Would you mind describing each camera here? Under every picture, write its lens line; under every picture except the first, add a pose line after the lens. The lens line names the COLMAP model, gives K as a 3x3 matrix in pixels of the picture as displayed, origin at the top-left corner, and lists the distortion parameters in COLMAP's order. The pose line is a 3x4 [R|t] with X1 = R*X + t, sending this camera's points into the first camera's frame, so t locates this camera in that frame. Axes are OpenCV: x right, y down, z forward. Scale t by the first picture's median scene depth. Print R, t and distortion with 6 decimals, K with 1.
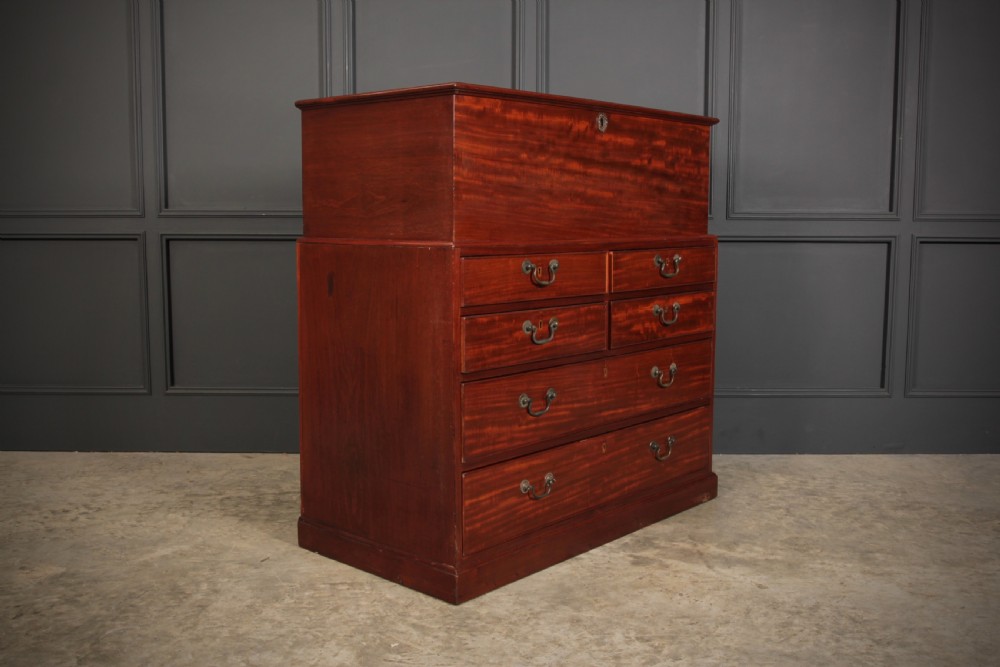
lens RADIAL K [[991.3, 0, 502.3], [0, 991.3, 333.4], [0, 0, 1]] dist [-0.056691, 0.031175]
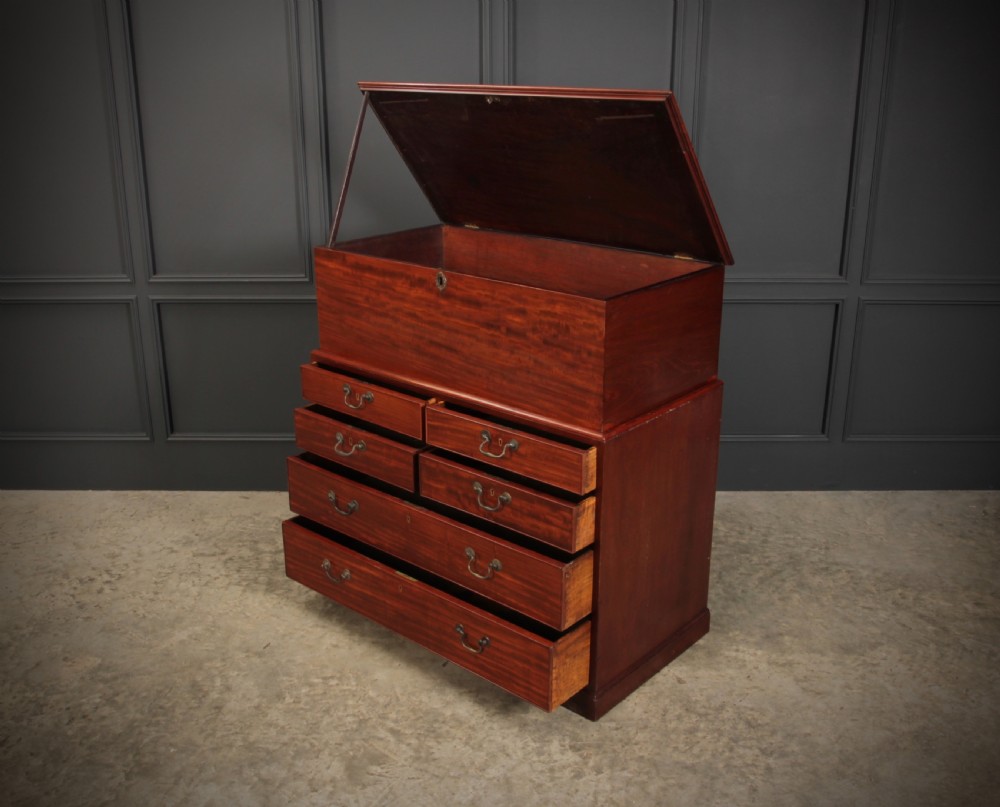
lens RADIAL K [[1011.8, 0, 498.6], [0, 1011.8, 406.4], [0, 0, 1]] dist [-0.072699, 0.014239]
pose [[0.999993, -0.003769, -0.000495, 0.039961], [0.003786, 0.975475, 0.220077, -0.320081], [-0.000347, -0.220077, 0.975482, -0.115360]]
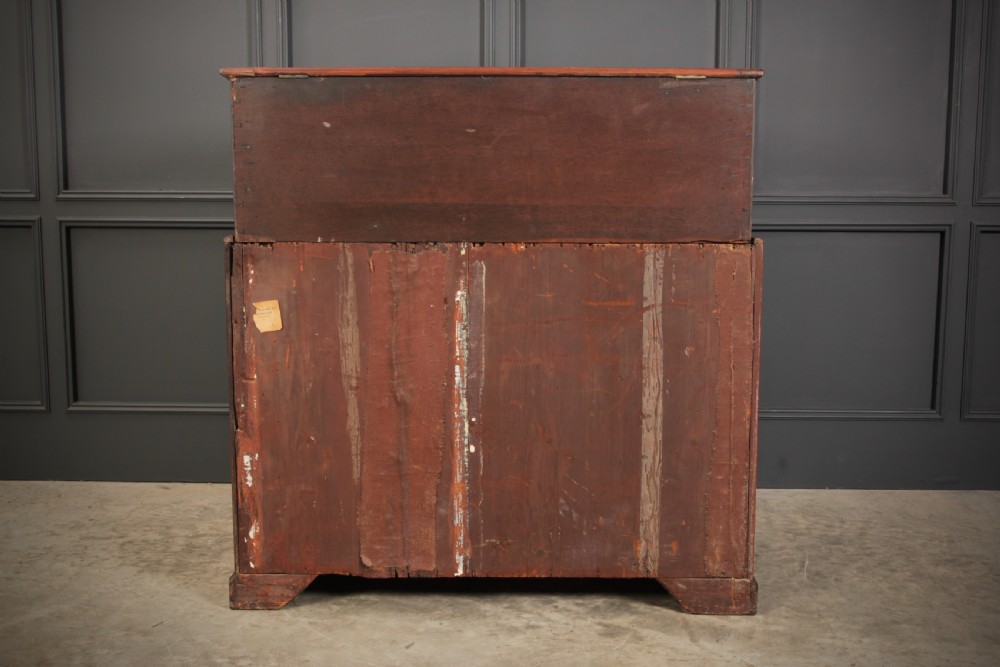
lens RADIAL K [[1172.5, 0, 499.9], [0, 1172.5, 334.4], [0, 0, 1]] dist [-0.026778, 0.020633]
pose [[0.999690, 0.003761, -0.024595, 0.071744], [-0.003294, 0.999814, 0.019027, -0.035207], [0.024662, -0.018940, 0.999516, 0.027738]]
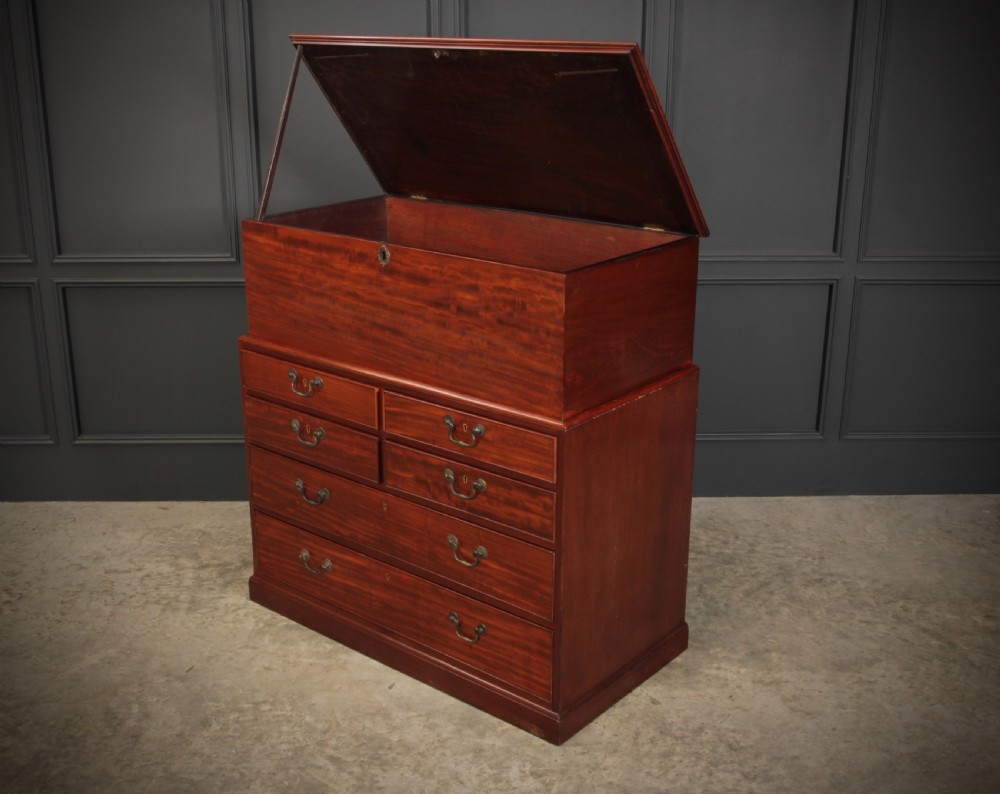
lens RADIAL K [[1182.4, 0, 483.3], [0, 1182.4, 408.5], [0, 0, 1]] dist [-0.064896, 0.029613]
pose [[0.999708, -0.010066, 0.021946, 0.047464], [0.005208, 0.977453, 0.211090, -0.308517], [-0.023576, -0.210914, 0.977220, -0.173587]]
